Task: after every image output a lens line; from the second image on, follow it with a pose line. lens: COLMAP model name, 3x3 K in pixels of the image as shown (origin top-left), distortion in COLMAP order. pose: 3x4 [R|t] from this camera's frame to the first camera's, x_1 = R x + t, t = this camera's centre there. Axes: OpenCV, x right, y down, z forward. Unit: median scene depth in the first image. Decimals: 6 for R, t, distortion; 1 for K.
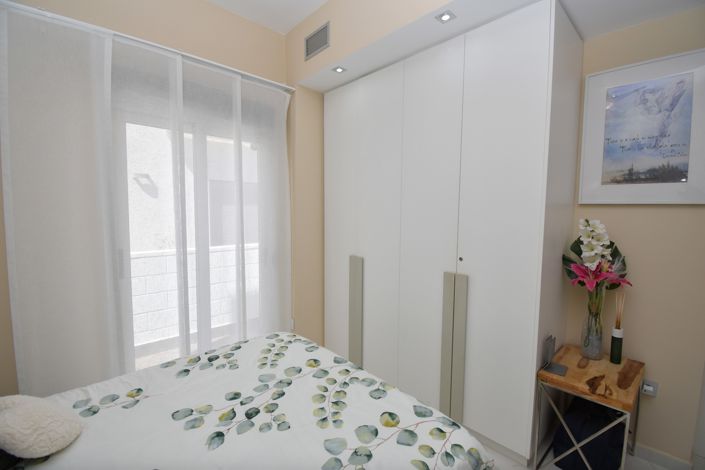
lens RADIAL K [[313.6, 0, 352.5], [0, 313.6, 235.0], [0, 0, 1]] dist [0.000289, -0.000415]
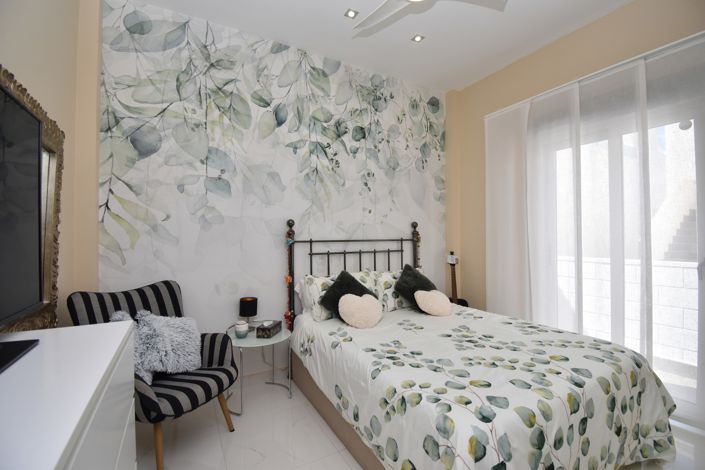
lens RADIAL K [[313.6, 0, 352.5], [0, 313.6, 235.0], [0, 0, 1]] dist [0.000289, -0.000415]
pose [[-0.246009, -0.008968, -0.969226, 1.089602], [-0.080256, 0.996712, 0.011148, 0.085797], [0.965939, 0.080529, -0.245920, 0.681768]]
